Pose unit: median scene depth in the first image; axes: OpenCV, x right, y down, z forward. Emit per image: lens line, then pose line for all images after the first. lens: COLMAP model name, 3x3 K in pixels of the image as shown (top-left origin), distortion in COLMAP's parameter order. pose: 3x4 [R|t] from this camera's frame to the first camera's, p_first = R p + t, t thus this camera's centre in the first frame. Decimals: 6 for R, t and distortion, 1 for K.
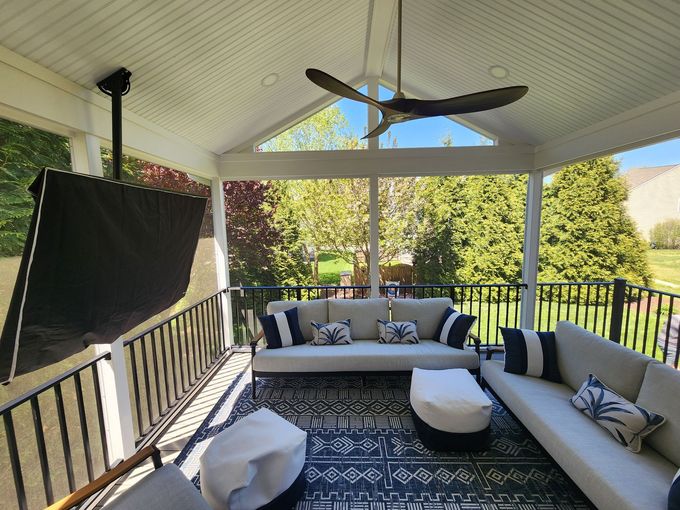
lens RADIAL K [[280.6, 0, 342.2], [0, 280.6, 253.6], [0, 0, 1]] dist [0.004925, -0.000254]
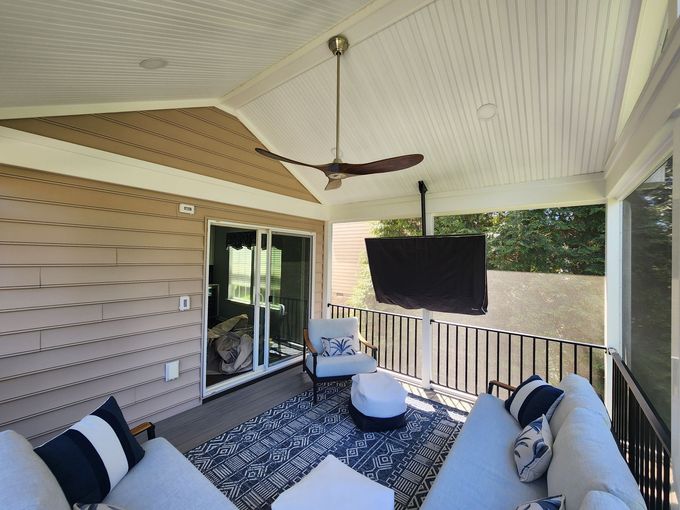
lens RADIAL K [[280.6, 0, 339.1], [0, 280.6, 254.0], [0, 0, 1]] dist [0.004925, -0.000254]
pose [[-0.595396, -0.000036, -0.803432, 0.843070], [-0.097968, 0.992541, 0.072556, -0.143815], [0.797437, 0.121910, -0.590959, 1.234064]]
